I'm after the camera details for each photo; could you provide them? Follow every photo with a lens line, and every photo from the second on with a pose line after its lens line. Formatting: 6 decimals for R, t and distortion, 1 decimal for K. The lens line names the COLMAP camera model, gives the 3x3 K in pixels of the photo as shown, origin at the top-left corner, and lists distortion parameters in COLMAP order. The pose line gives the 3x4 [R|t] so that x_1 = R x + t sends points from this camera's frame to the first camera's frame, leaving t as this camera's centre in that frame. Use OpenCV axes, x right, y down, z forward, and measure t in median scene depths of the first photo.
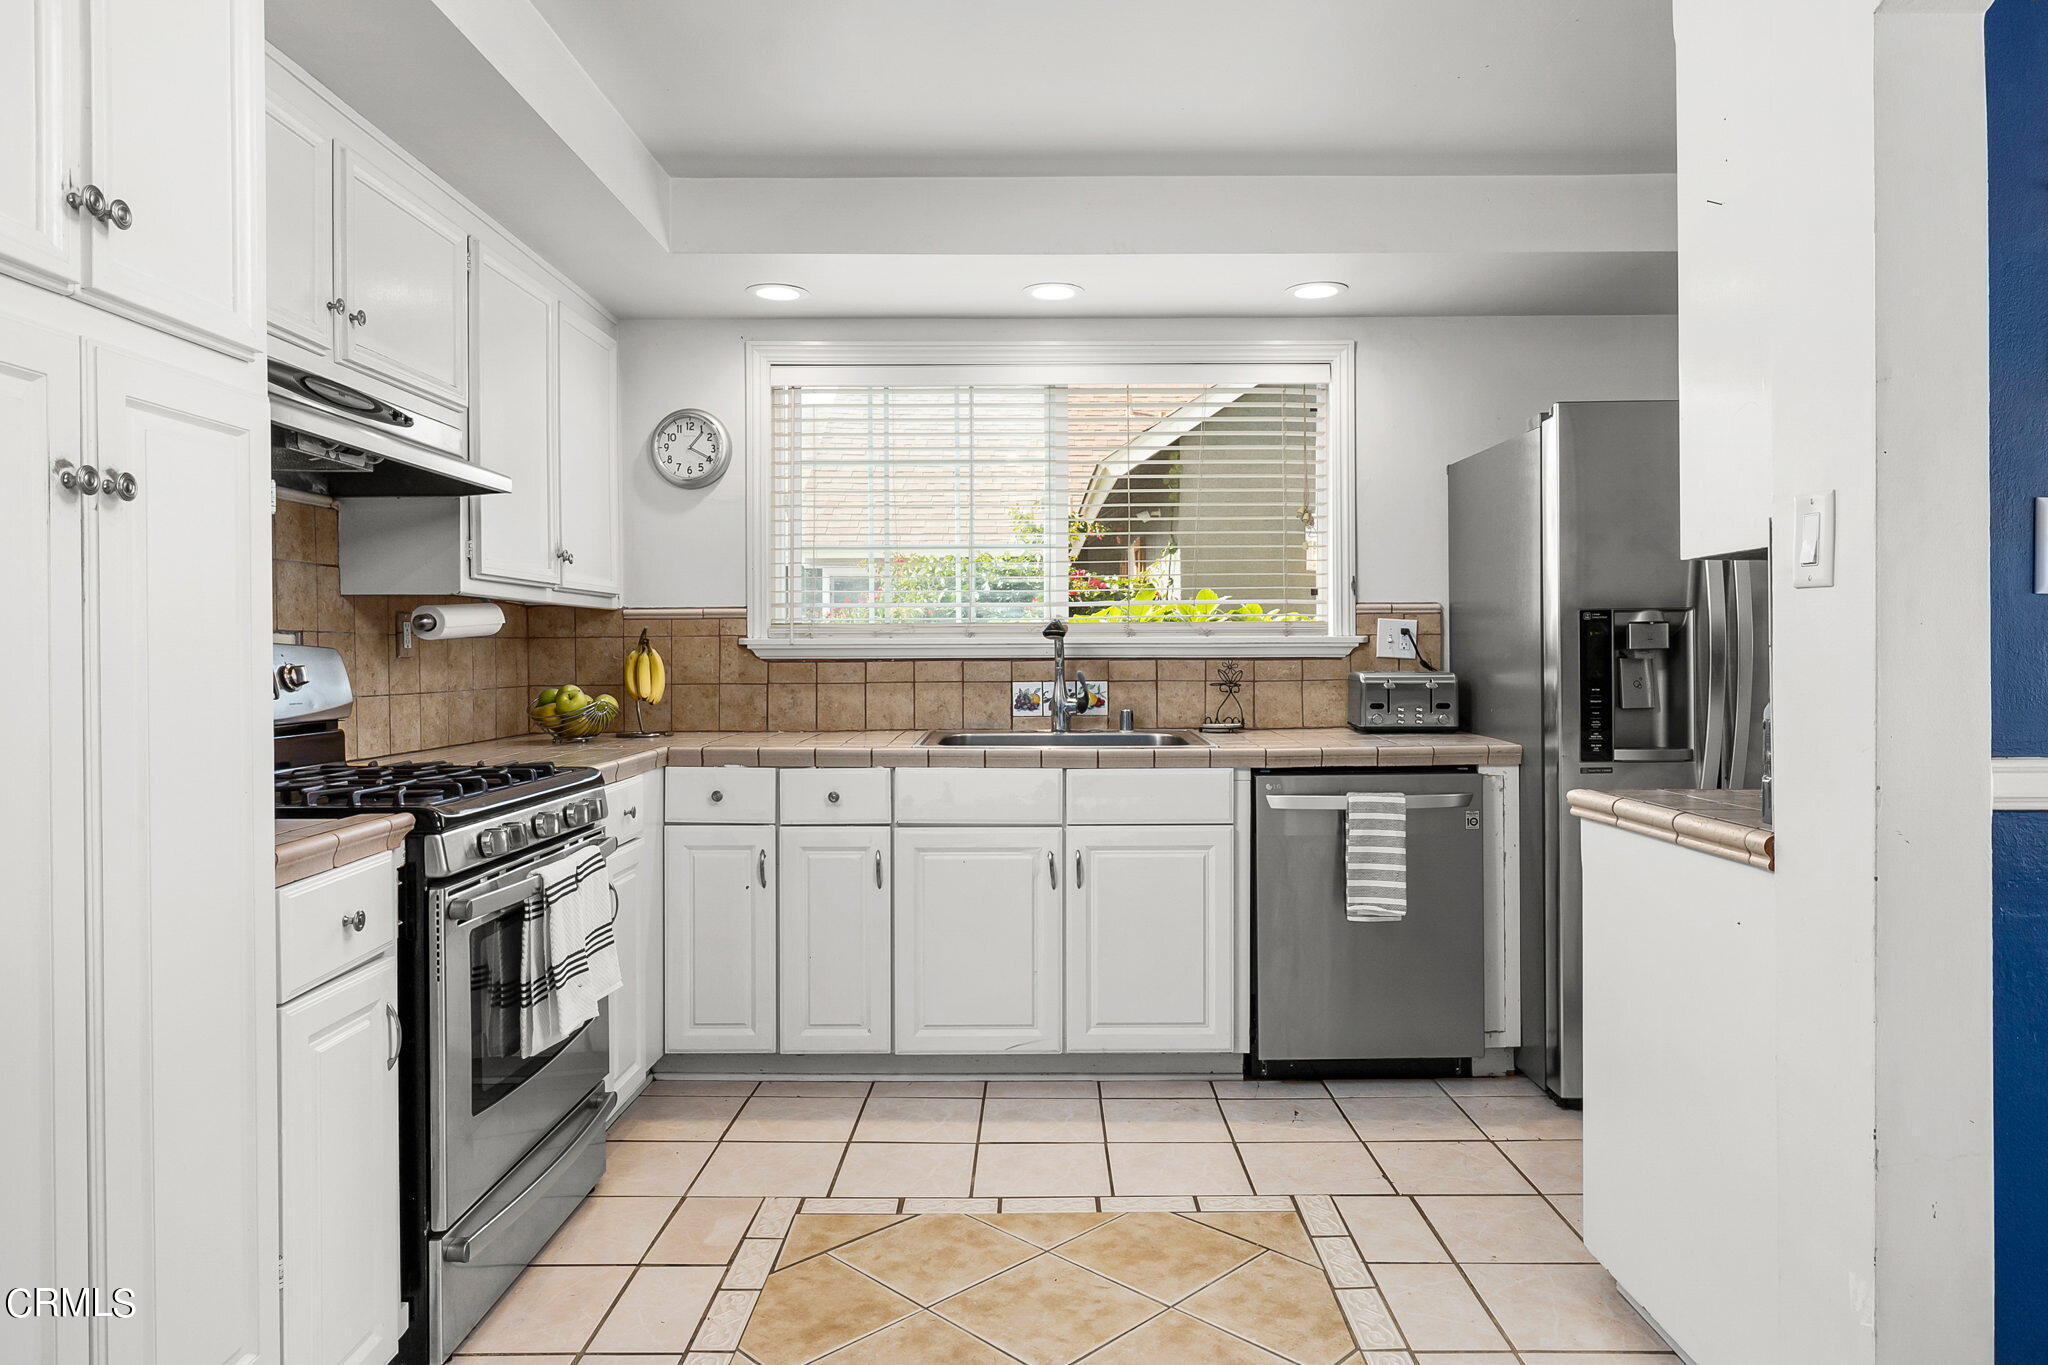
lens RADIAL K [[1277.4, 0, 1022.8], [0, 1277.4, 653.2], [0, 0, 1]] dist [-0.006544, -0.000543]
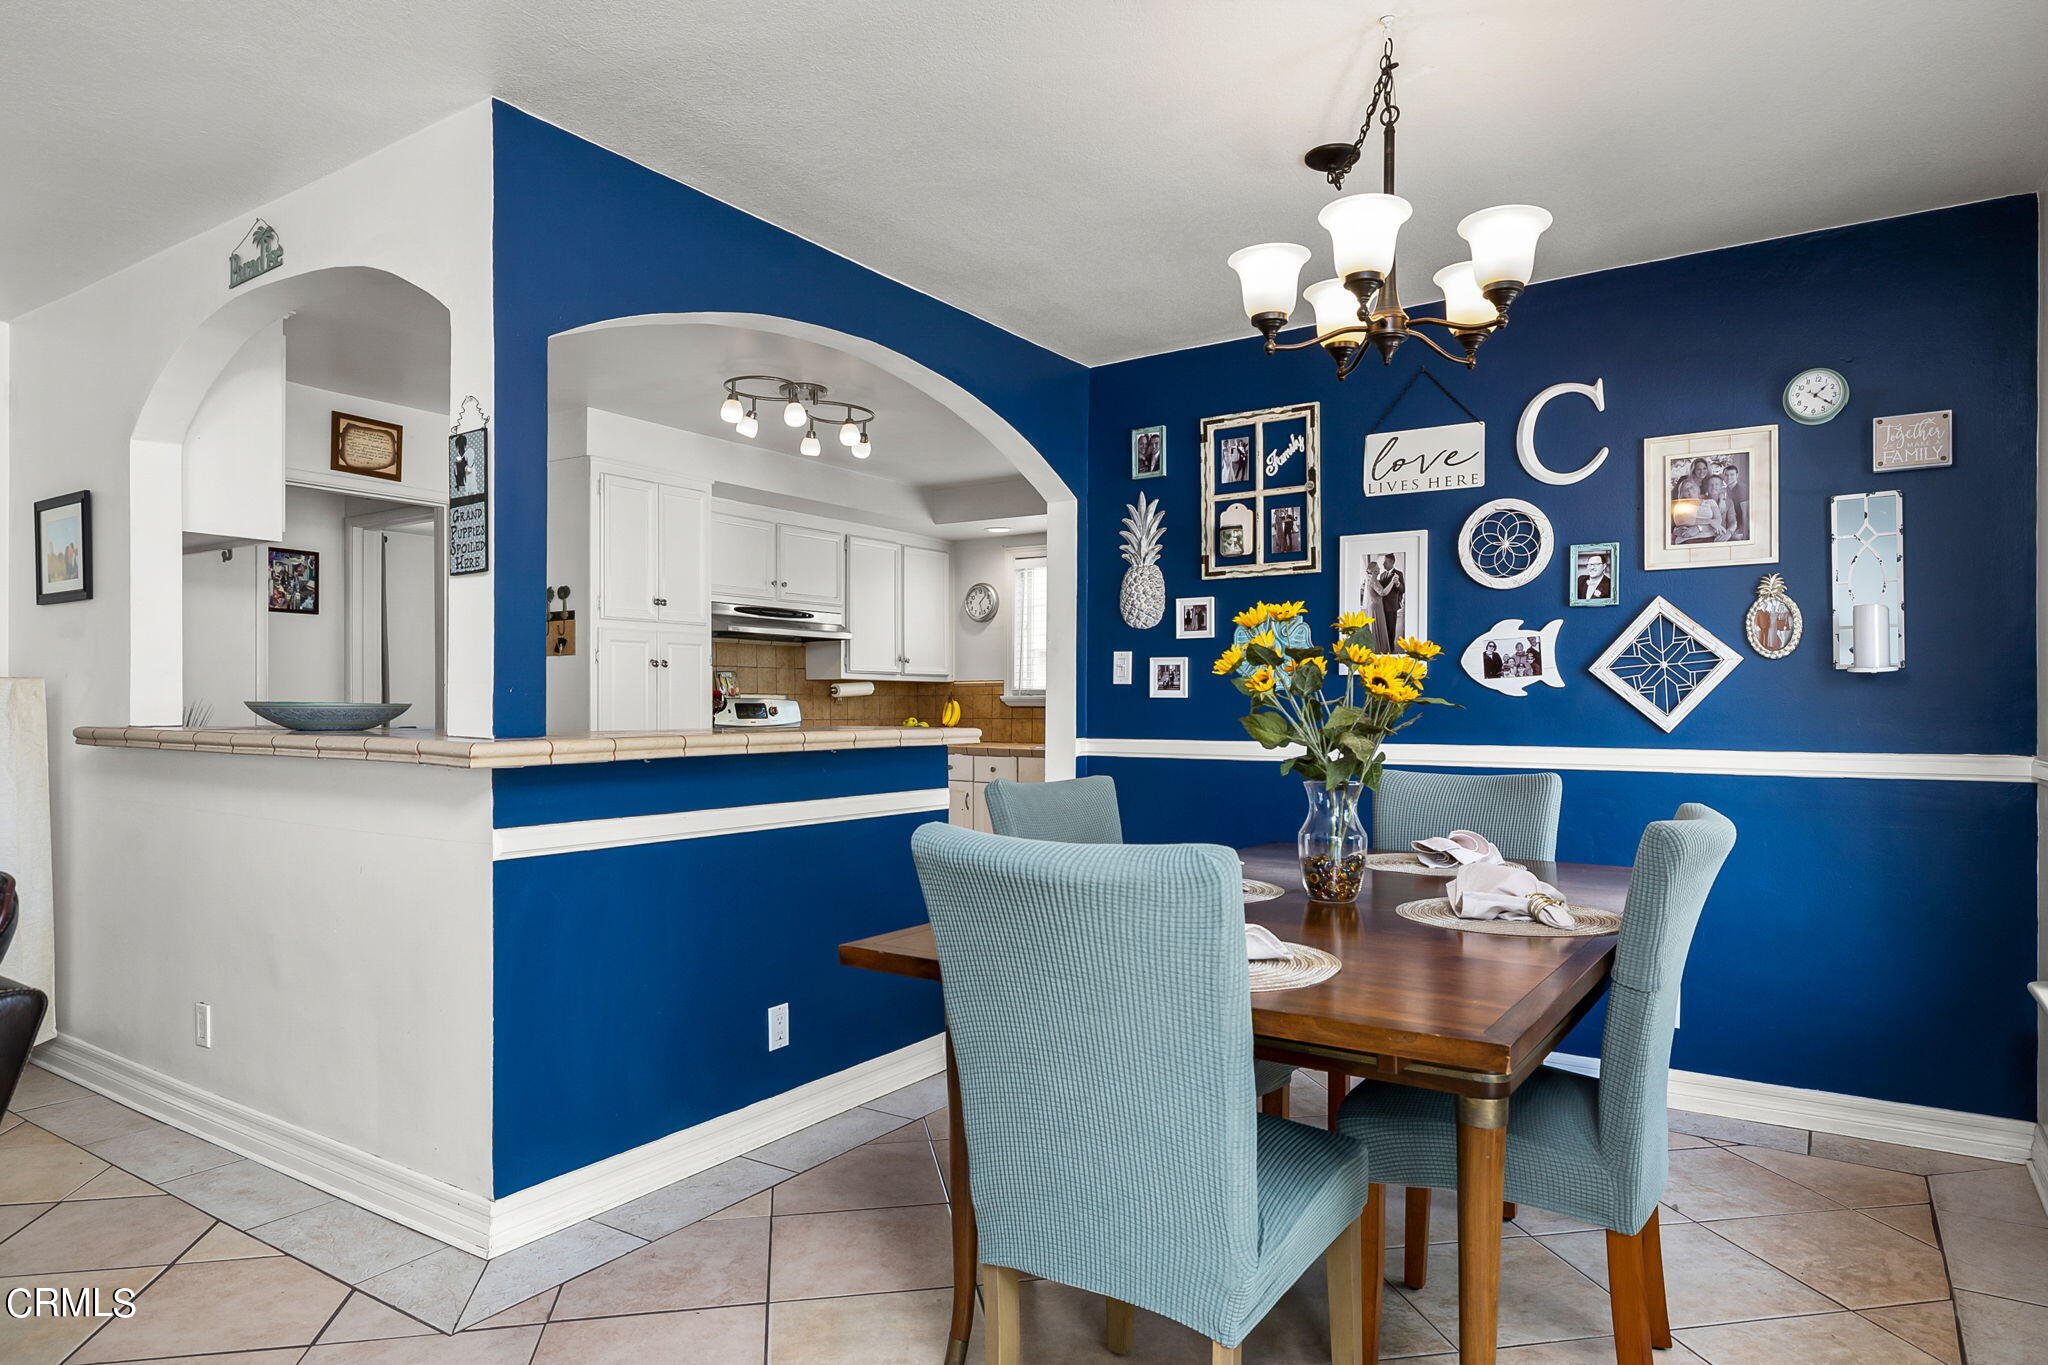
lens RADIAL K [[1242.5, 0, 986.6], [0, 1242.5, 692.0], [0, 0, 1]] dist [-0.002459, -0.000320]
pose [[0.823777, -0.000598, -0.566914, 0.962234], [-0.005652, 0.999941, -0.009269, 0.000366], [0.566886, 0.010840, 0.823725, -0.693867]]
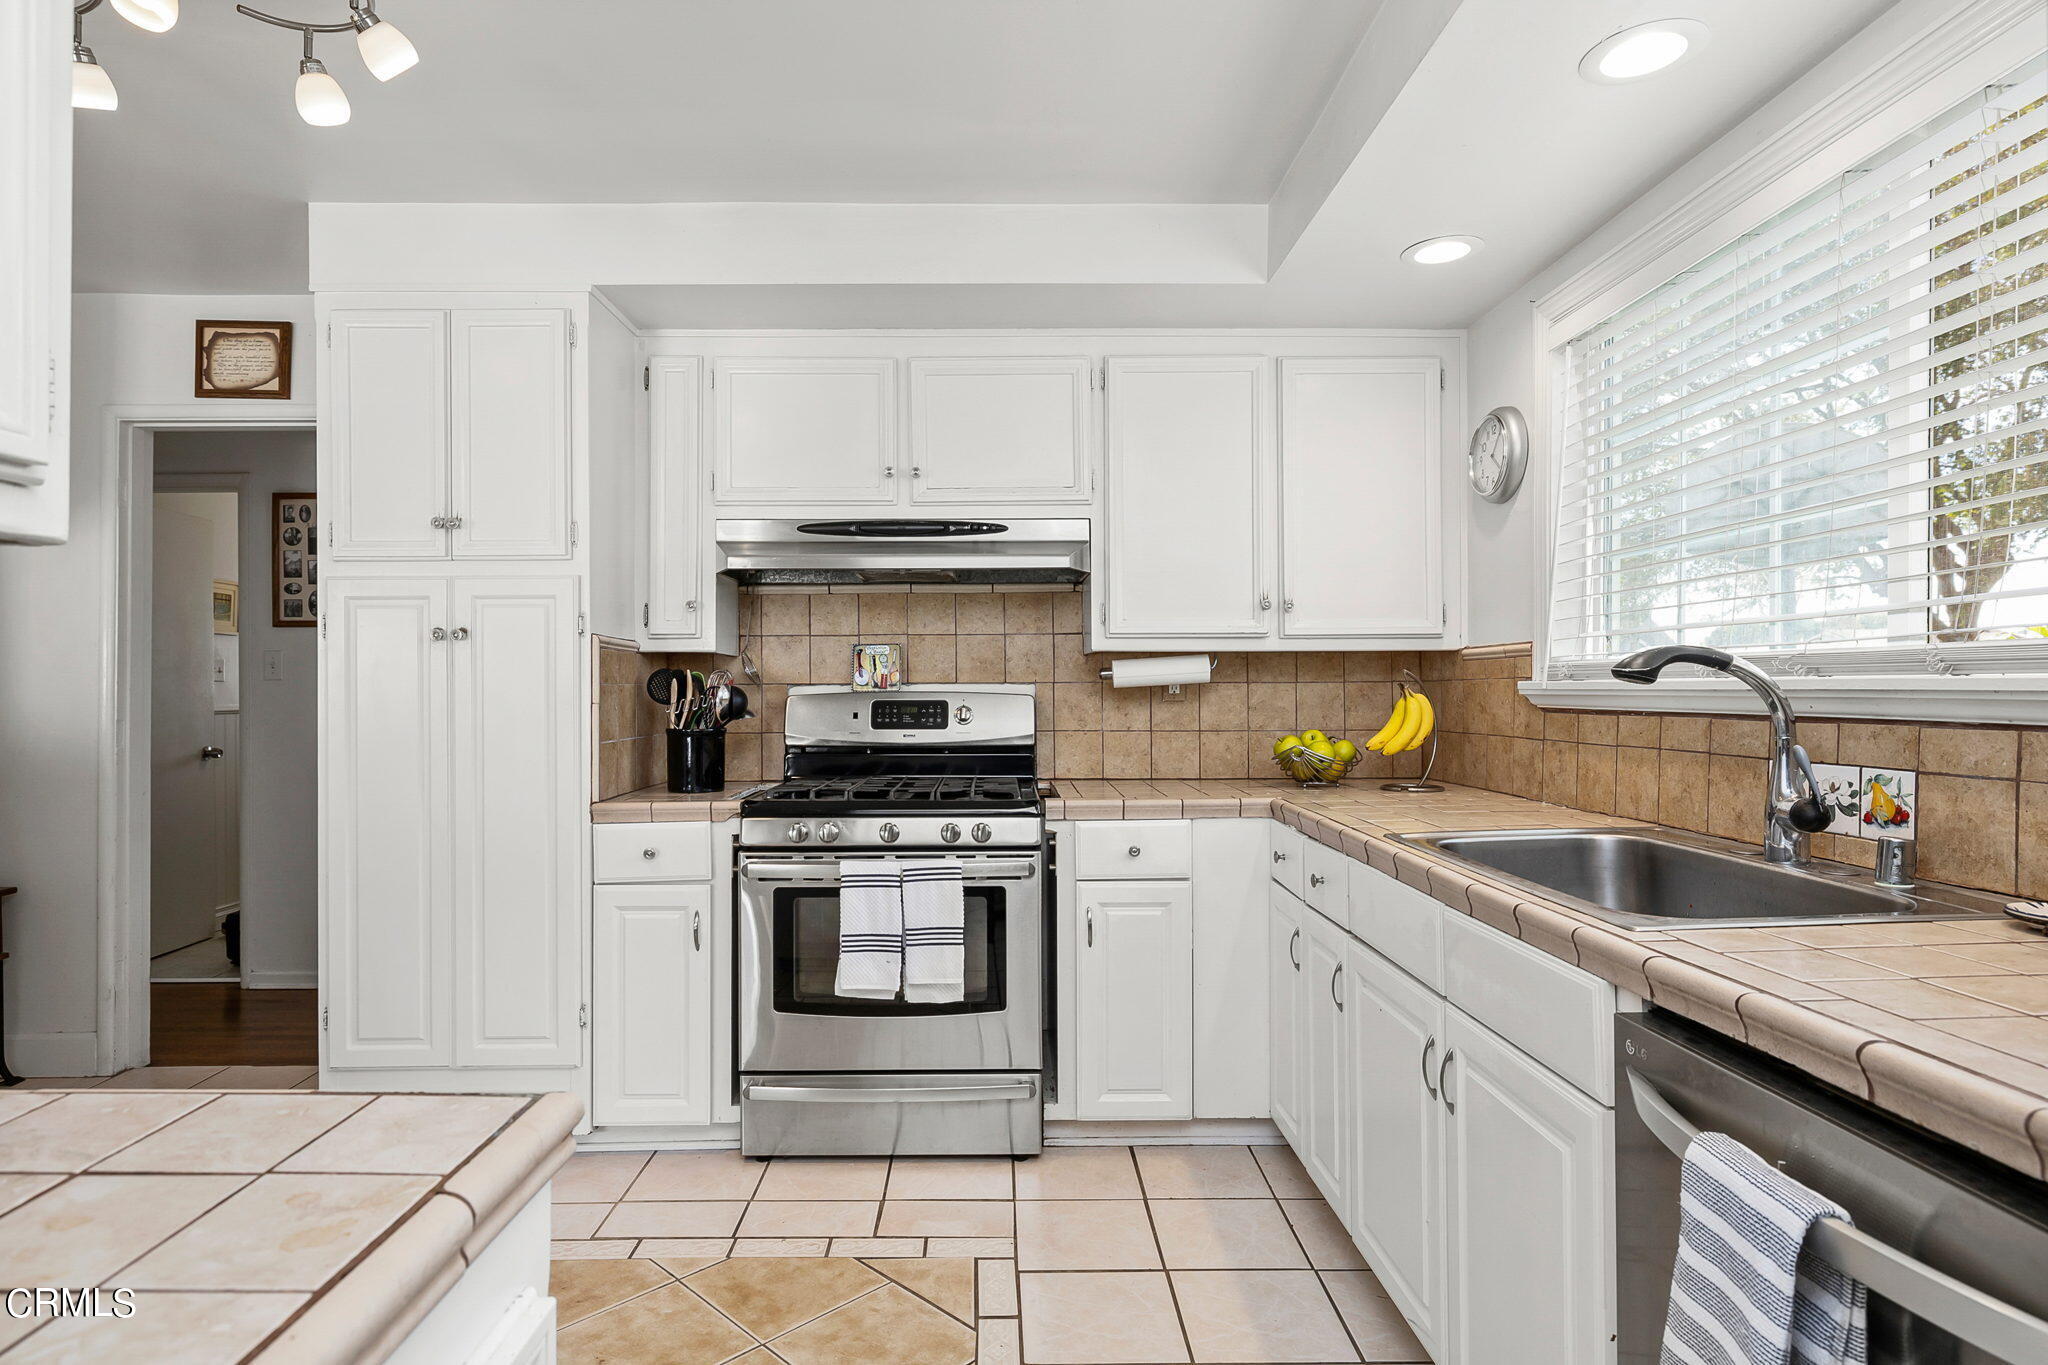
lens RADIAL K [[1094.4, 0, 1025.9], [0, 1094.4, 679.0], [0, 0, 1]] dist [-0.000503, 0.000013]
pose [[0.017850, -0.004451, -0.999831, 0.505164], [0.002778, 0.999986, -0.004402, -0.011949], [0.999837, -0.002699, 0.017862, 0.745261]]
